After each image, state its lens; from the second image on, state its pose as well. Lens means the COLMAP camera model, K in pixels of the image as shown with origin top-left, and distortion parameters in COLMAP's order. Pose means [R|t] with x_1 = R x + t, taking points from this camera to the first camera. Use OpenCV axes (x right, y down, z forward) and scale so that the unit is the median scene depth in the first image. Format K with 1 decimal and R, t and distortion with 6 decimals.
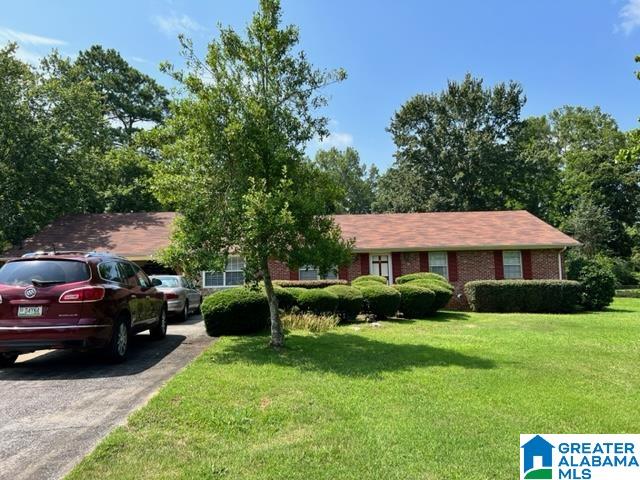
lens RADIAL K [[479.1, 0, 318.9], [0, 479.1, 241.2], [0, 0, 1]] dist [0.049732, -0.064051]
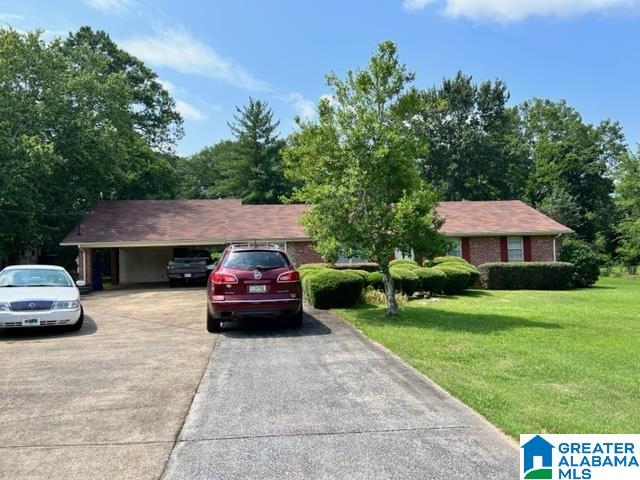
lens RADIAL K [[479.1, 0, 323.7], [0, 479.1, 240.3], [0, 0, 1]] dist [0.049732, -0.064051]
pose [[0.996166, -0.000274, 0.087482, -0.090504], [-0.002963, 0.999315, 0.036877, -0.007525], [-0.087432, -0.036995, 0.995483, -0.063468]]
